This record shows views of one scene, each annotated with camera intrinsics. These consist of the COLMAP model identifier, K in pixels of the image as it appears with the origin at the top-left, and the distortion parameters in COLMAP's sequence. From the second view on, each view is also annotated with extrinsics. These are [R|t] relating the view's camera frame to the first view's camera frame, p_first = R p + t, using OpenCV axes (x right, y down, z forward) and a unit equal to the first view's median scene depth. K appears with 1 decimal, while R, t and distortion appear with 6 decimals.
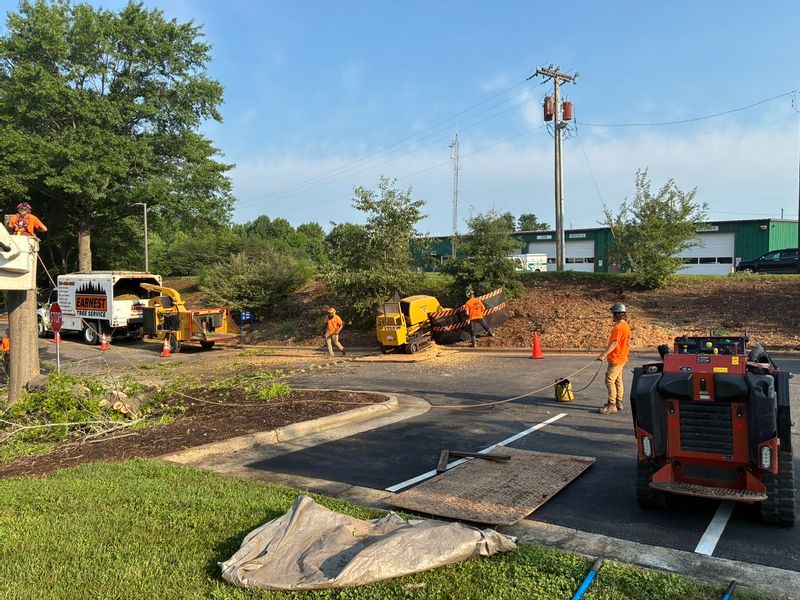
lens RADIAL K [[607.3, 0, 400.0], [0, 607.3, 300.0], [0, 0, 1]] dist [0.038381, -0.047752]
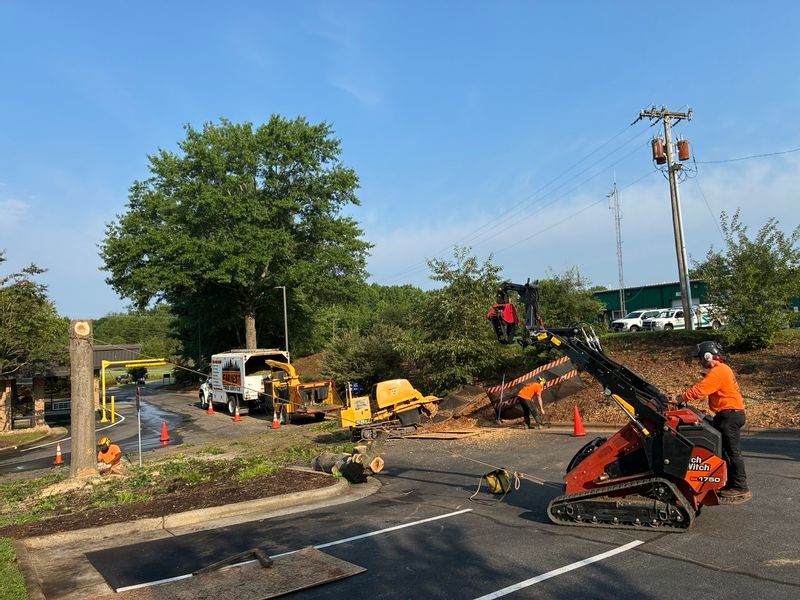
lens RADIAL K [[607.3, 0, 400.0], [0, 607.3, 300.0], [0, 0, 1]] dist [0.038381, -0.047752]
pose [[0.941886, -0.069363, -0.328695, 0.166008], [0.037120, 0.993949, -0.103381, -0.011461], [0.333876, 0.085172, 0.938761, 0.027343]]
